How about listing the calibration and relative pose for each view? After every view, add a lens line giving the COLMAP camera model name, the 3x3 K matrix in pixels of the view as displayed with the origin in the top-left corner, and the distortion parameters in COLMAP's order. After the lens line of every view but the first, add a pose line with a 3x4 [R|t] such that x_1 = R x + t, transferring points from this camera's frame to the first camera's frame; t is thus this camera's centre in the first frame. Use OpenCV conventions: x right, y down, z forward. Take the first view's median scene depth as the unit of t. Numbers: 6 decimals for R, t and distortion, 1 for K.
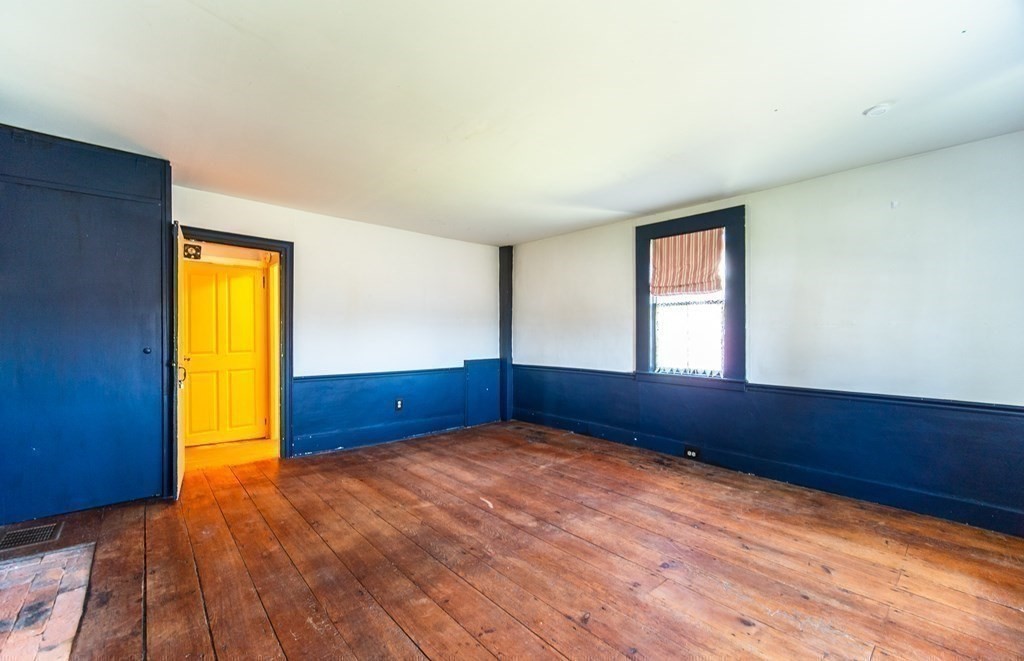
lens RADIAL K [[411.1, 0, 482.2], [0, 411.1, 334.3], [0, 0, 1]] dist [-0.000717, -0.000869]
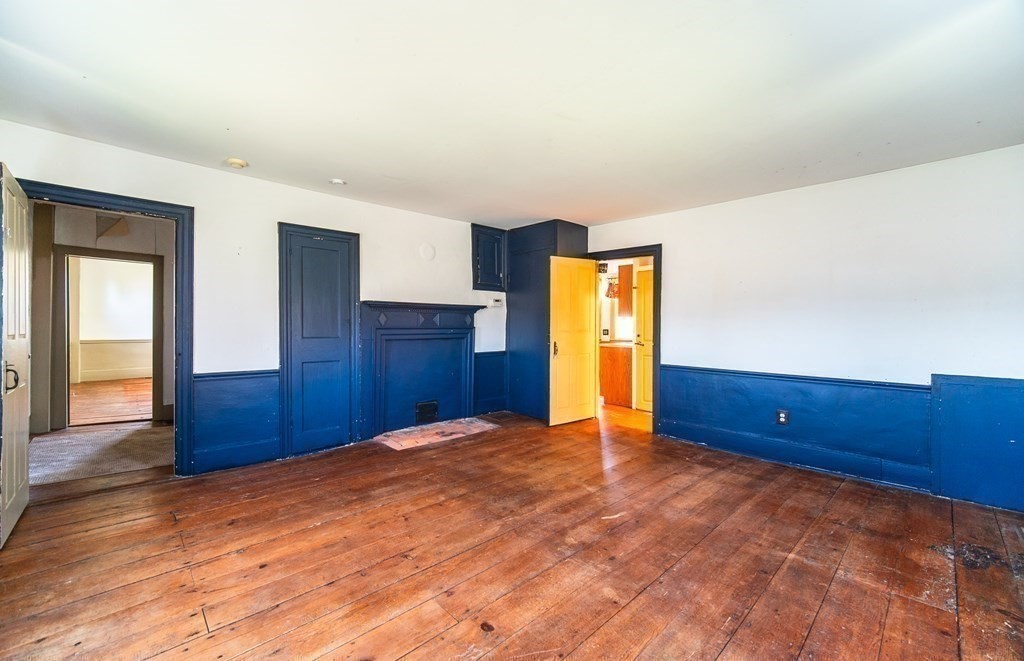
lens RADIAL K [[411.1, 0, 514.1], [0, 411.1, 328.0], [0, 0, 1]] dist [-0.000717, -0.000869]
pose [[0.077893, 0.004592, -0.996951, 0.840259], [-0.009454, 0.999948, 0.003867, 0.006545], [0.996917, 0.009123, 0.077932, 0.690280]]
